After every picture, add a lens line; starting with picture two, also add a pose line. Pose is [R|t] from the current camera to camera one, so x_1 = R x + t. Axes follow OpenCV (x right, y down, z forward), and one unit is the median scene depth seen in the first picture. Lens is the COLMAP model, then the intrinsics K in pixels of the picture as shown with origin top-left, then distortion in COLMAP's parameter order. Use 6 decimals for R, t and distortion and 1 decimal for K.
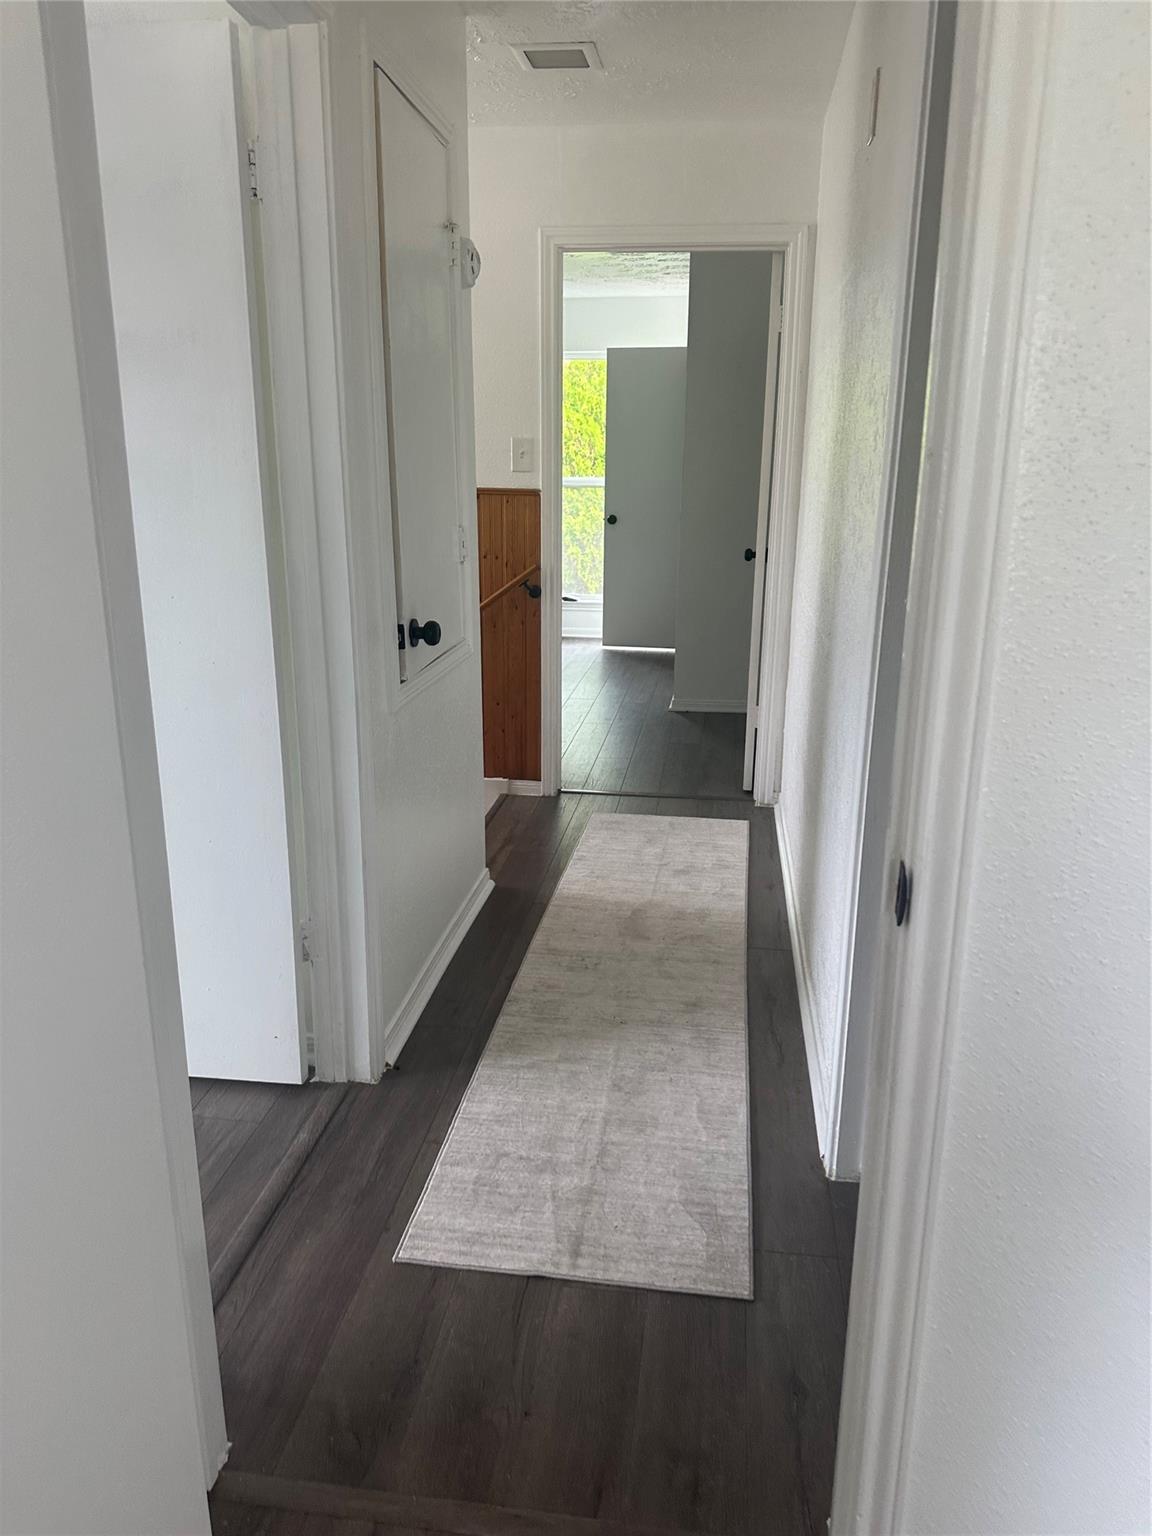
lens RADIAL K [[1069.1, 0, 576.0], [0, 1069.1, 768.0], [0, 0, 1]] dist [0.009446, -0.034963]
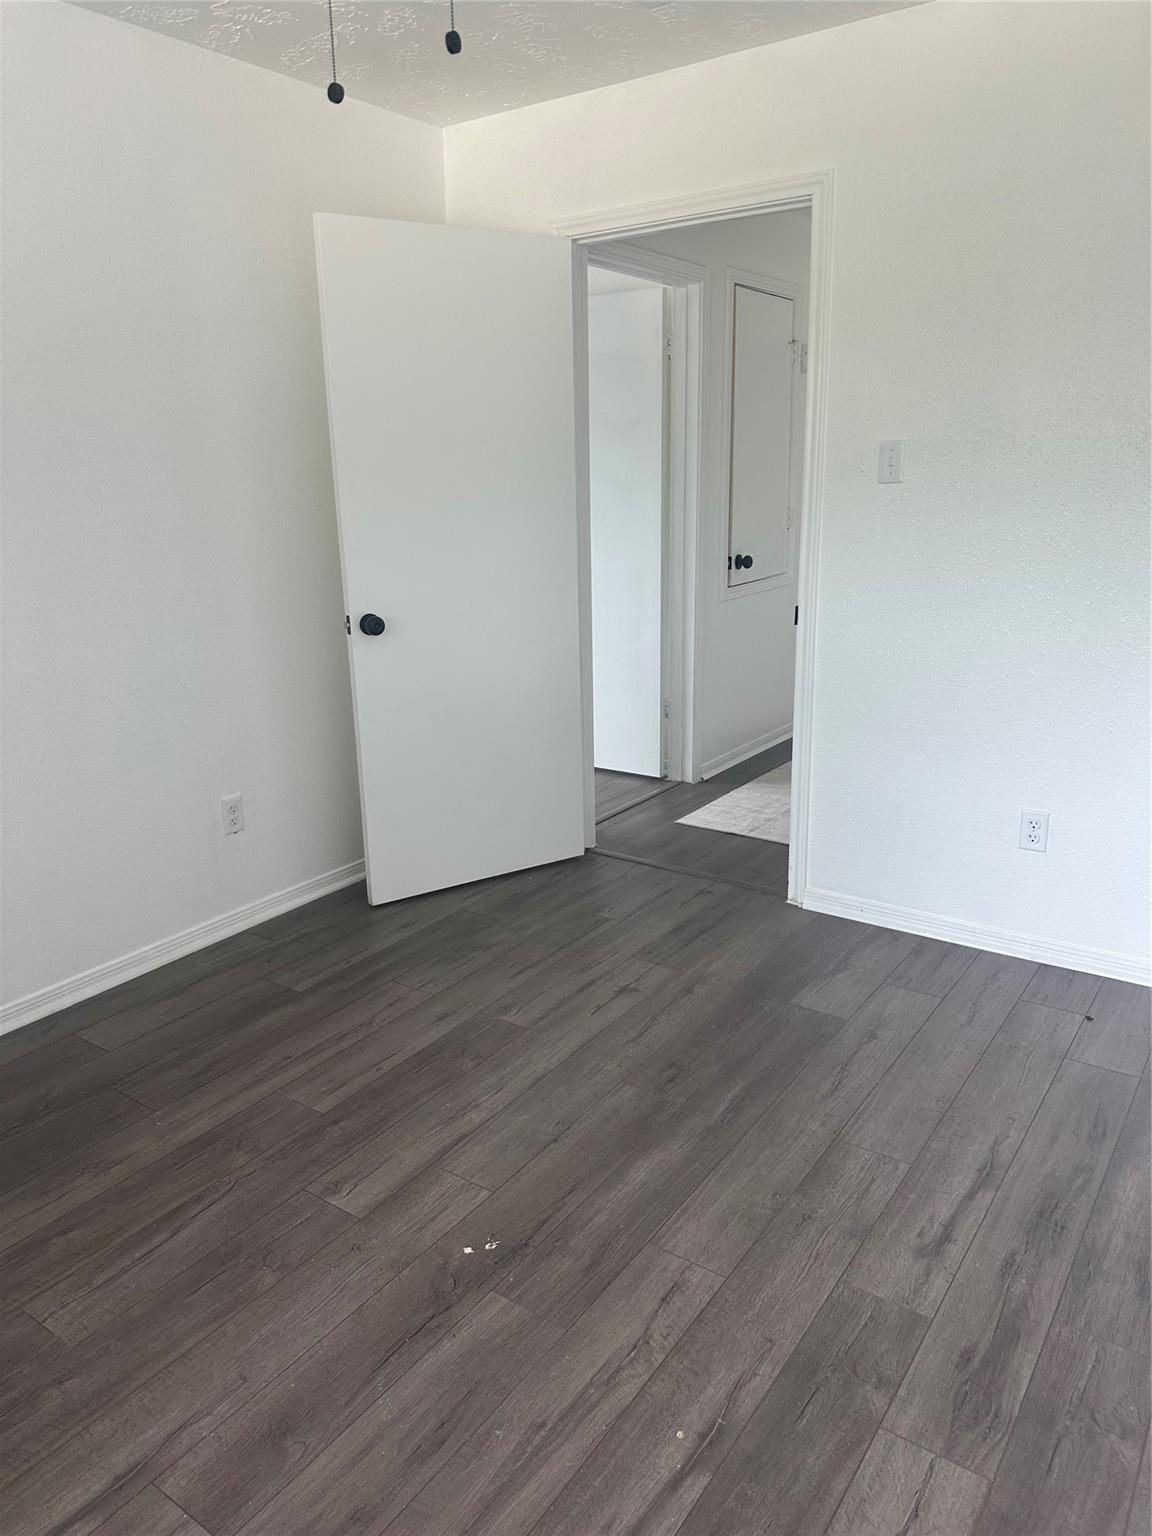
lens RADIAL K [[1069.1, 0, 576.0], [0, 1069.1, 768.0], [0, 0, 1]] dist [0.009446, -0.034963]
pose [[0.894704, 0.099726, -0.435384, 0.493330], [-0.097254, 0.994865, 0.028021, 0.232804], [0.435943, 0.017273, 0.899809, -0.918395]]
